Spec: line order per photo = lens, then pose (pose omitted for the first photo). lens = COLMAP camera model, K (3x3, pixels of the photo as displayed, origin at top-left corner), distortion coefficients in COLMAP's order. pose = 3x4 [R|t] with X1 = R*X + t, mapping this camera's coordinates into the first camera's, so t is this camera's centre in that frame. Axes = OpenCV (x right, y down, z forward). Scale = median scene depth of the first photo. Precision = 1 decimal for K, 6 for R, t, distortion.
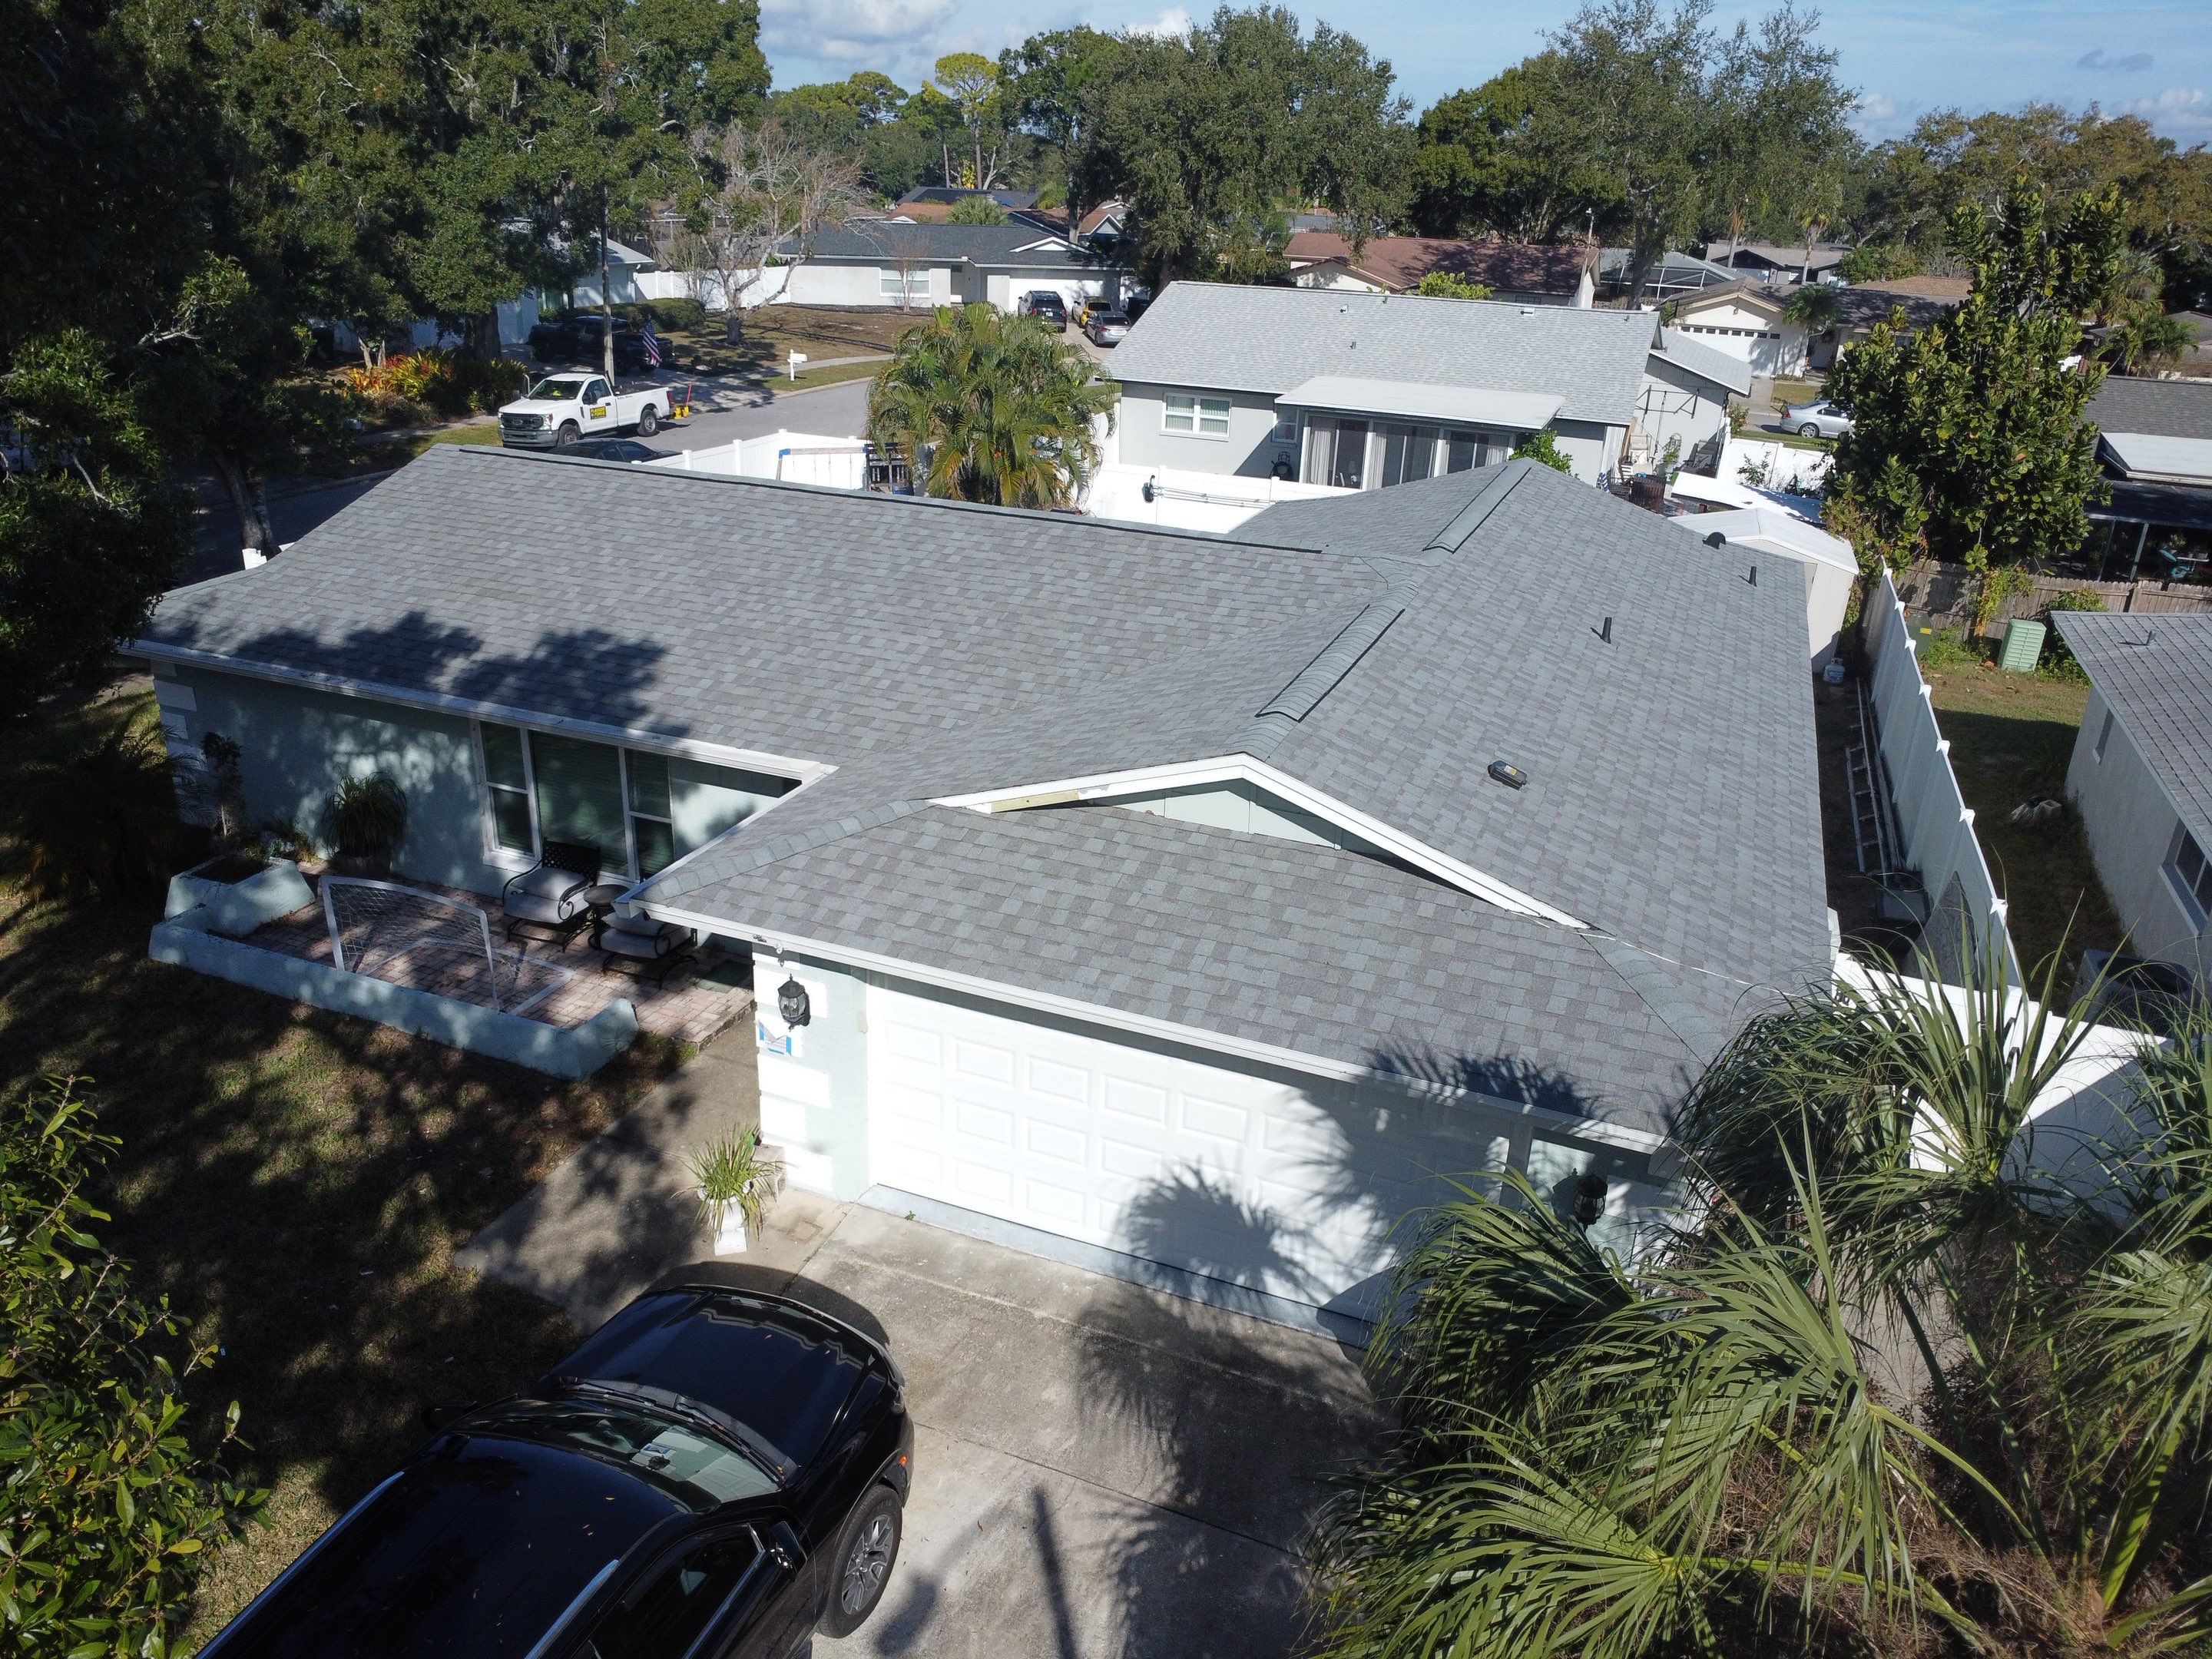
lens RADIAL K [[1597.8, 0, 1101.5], [0, 1597.8, 837.7], [0, 0, 1]] dist [-0.030081, 0.000280]
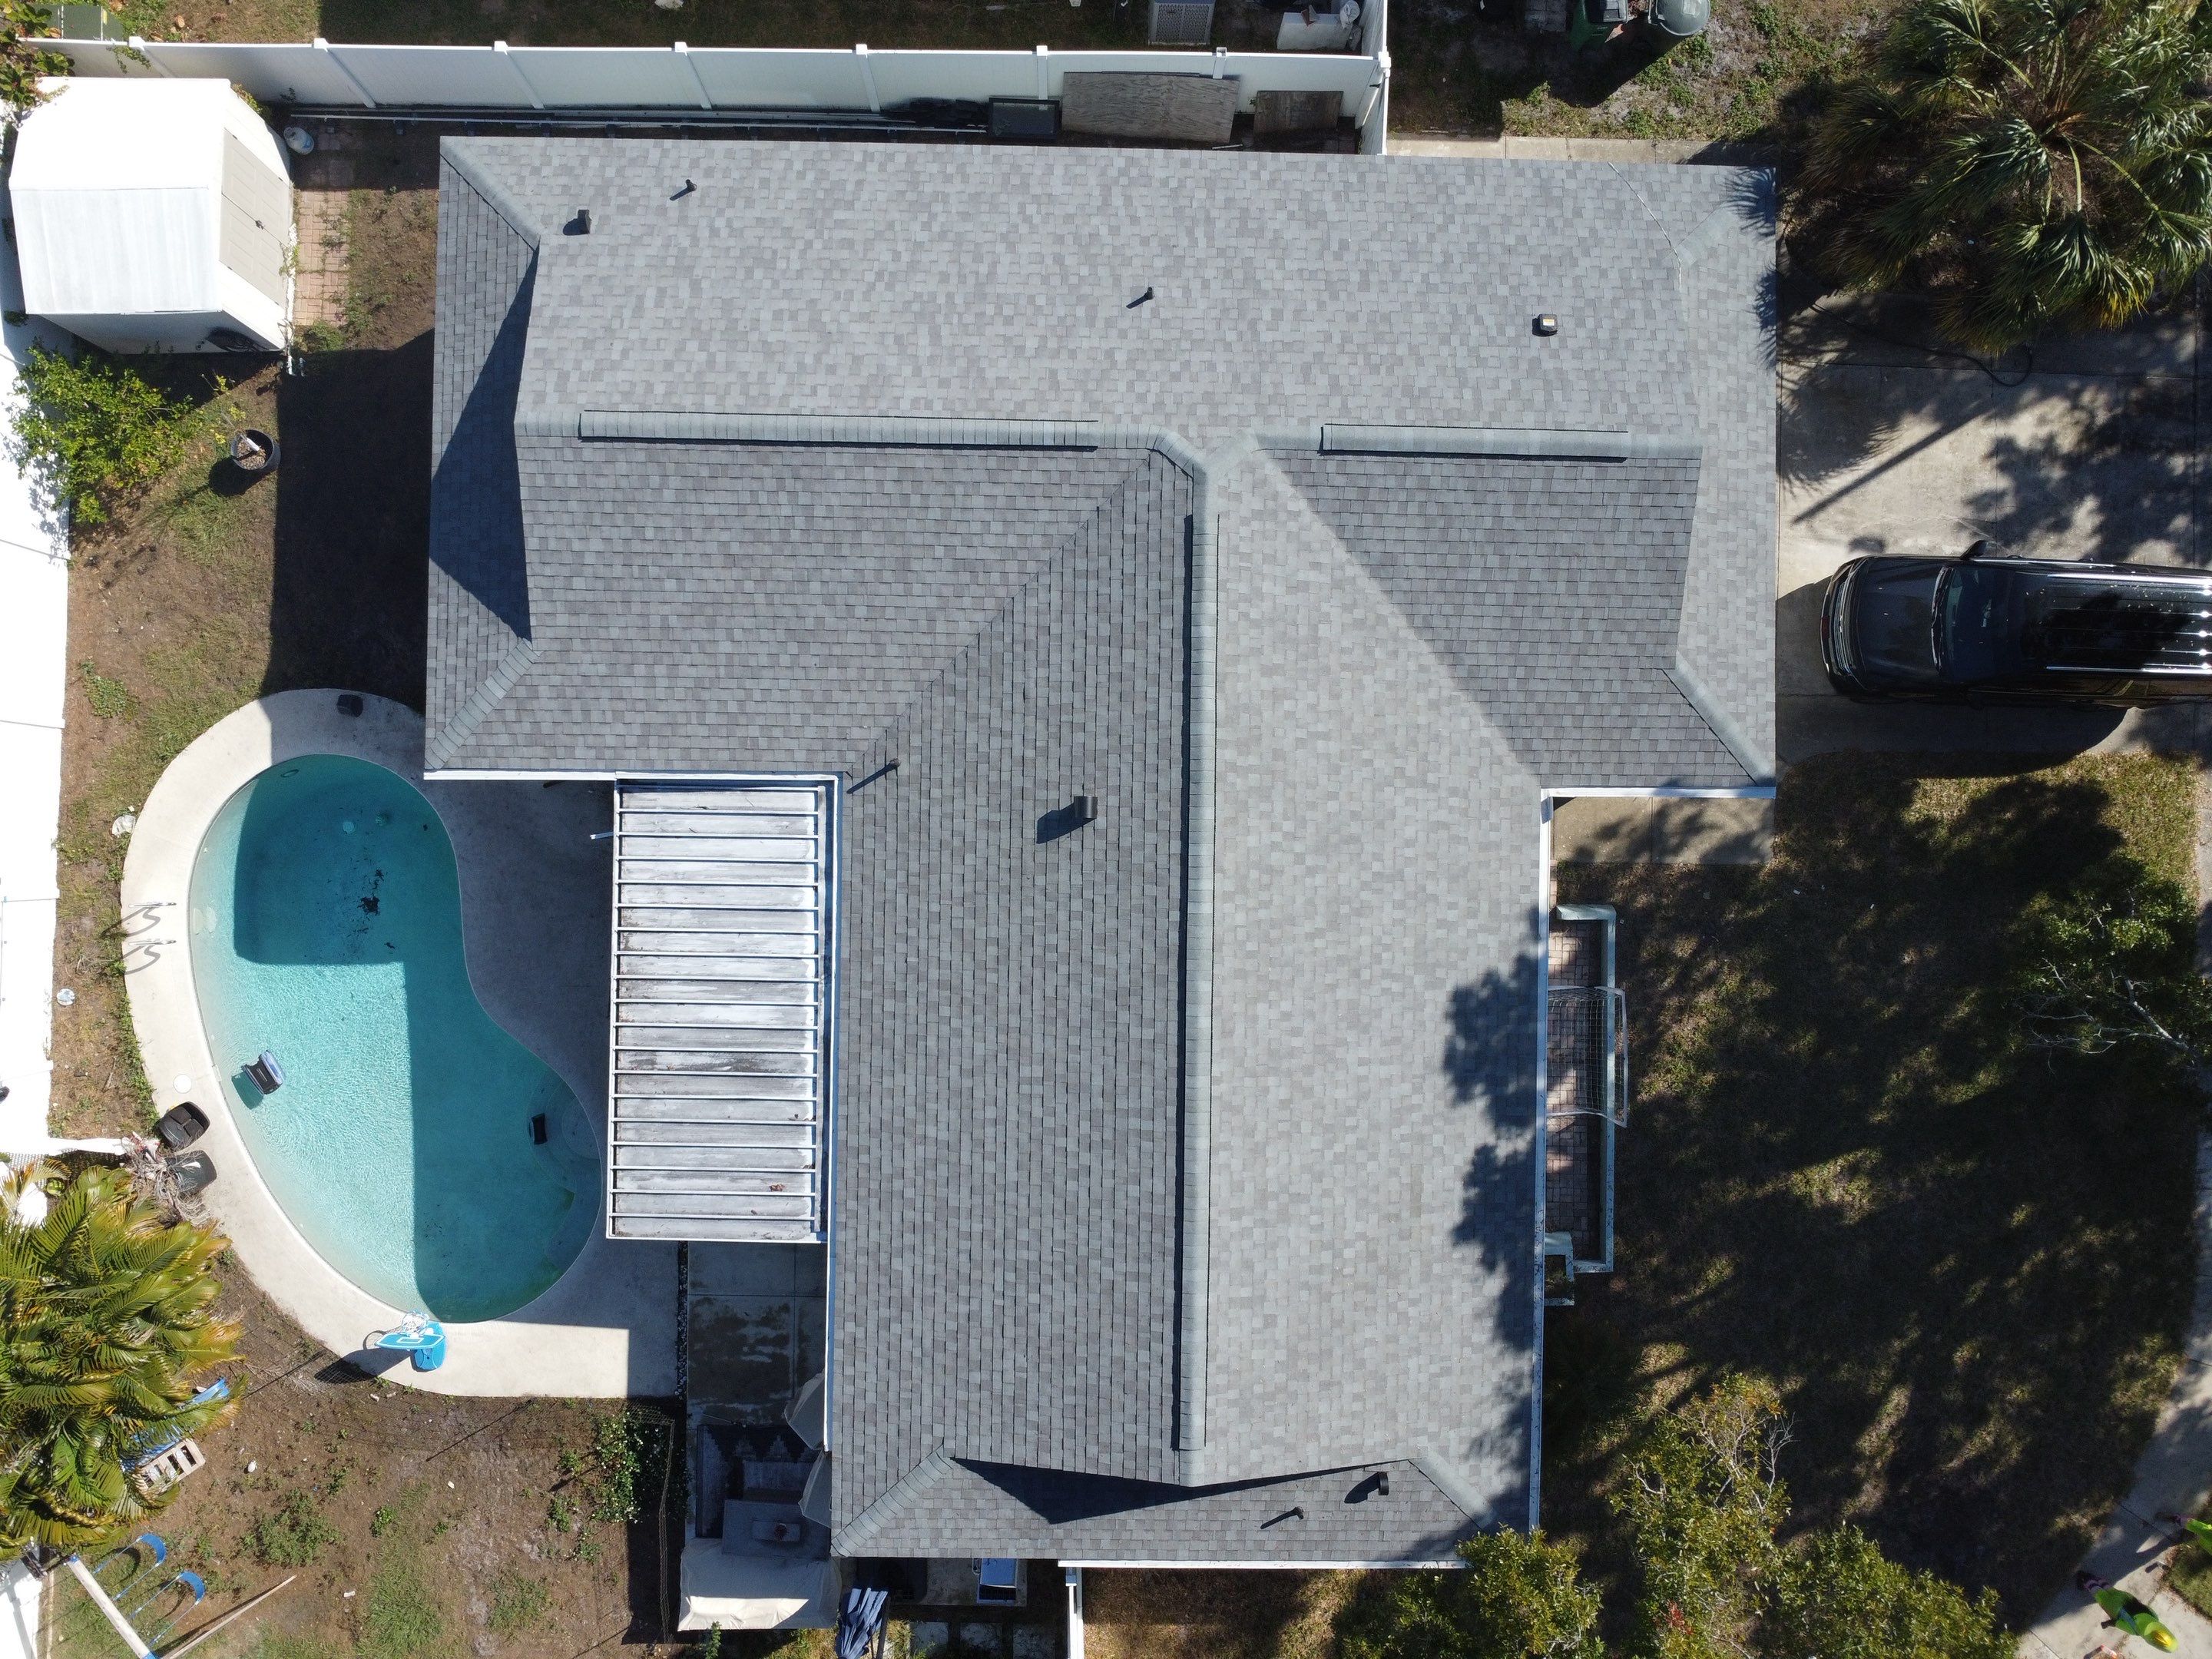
lens RADIAL K [[1597.8, 0, 1092.4], [0, 1597.8, 812.2], [0, 0, 1]] dist [-0.030081, 0.000280]
pose [[-0.353044, -0.935110, -0.030482, 0.000894], [0.332298, -0.155779, 0.930221, -1.608930], [-0.874607, 0.318280, 0.365732, 0.871762]]
